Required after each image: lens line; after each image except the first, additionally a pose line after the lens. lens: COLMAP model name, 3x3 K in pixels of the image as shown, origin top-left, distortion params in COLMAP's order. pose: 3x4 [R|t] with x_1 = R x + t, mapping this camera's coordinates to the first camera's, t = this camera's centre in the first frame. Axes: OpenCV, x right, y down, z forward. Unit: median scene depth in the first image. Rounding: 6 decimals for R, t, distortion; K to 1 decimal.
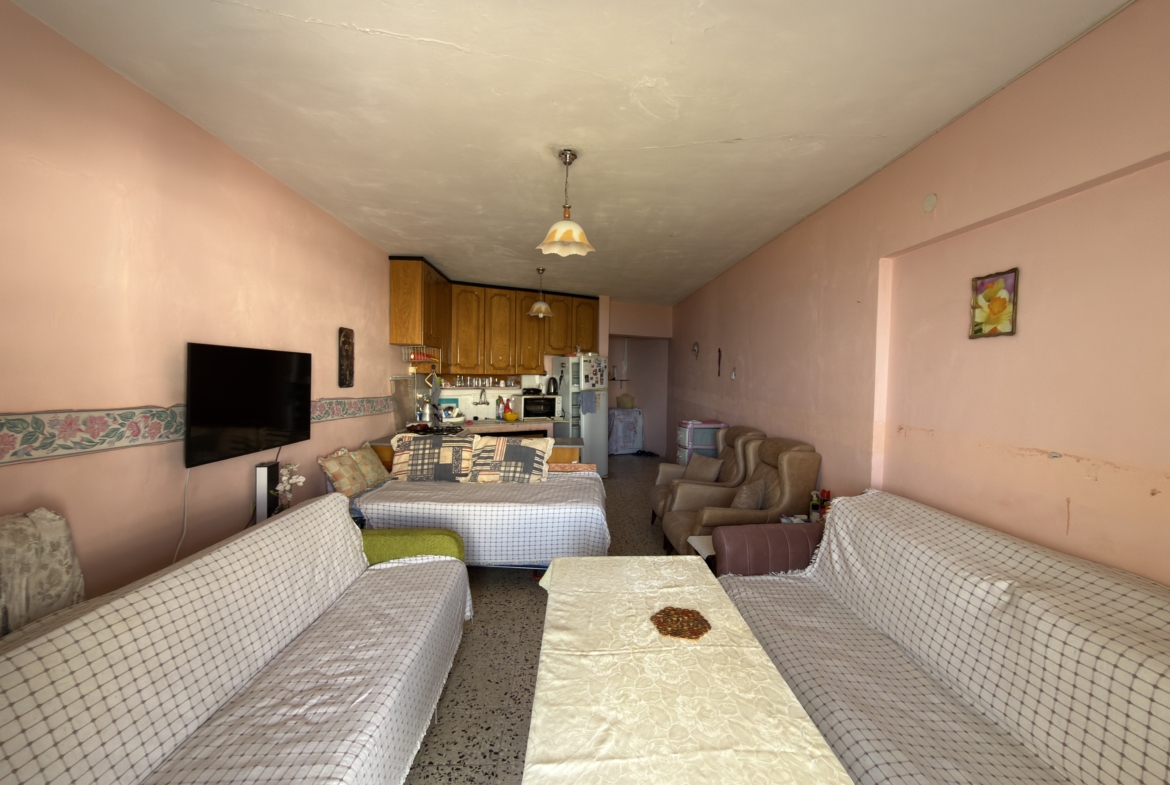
lens RADIAL K [[466.9, 0, 587.0], [0, 466.9, 392.1], [0, 0, 1]] dist [-0.001560, 0.000809]
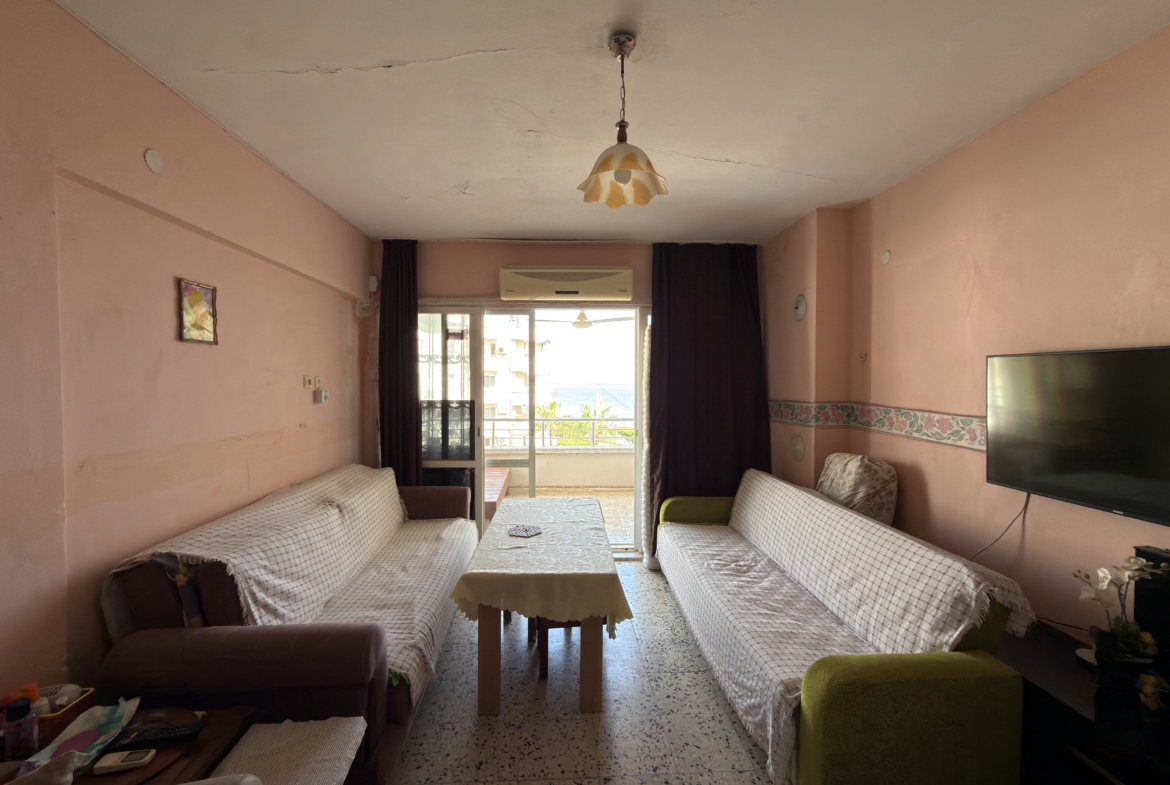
lens RADIAL K [[466.9, 0, 584.2], [0, 466.9, 389.1], [0, 0, 1]] dist [-0.001560, 0.000809]
pose [[-0.999709, -0.011239, -0.021366, 0.026264], [-0.012370, 0.998487, 0.053572, -0.087953], [0.020731, 0.053821, -0.998335, 2.213523]]
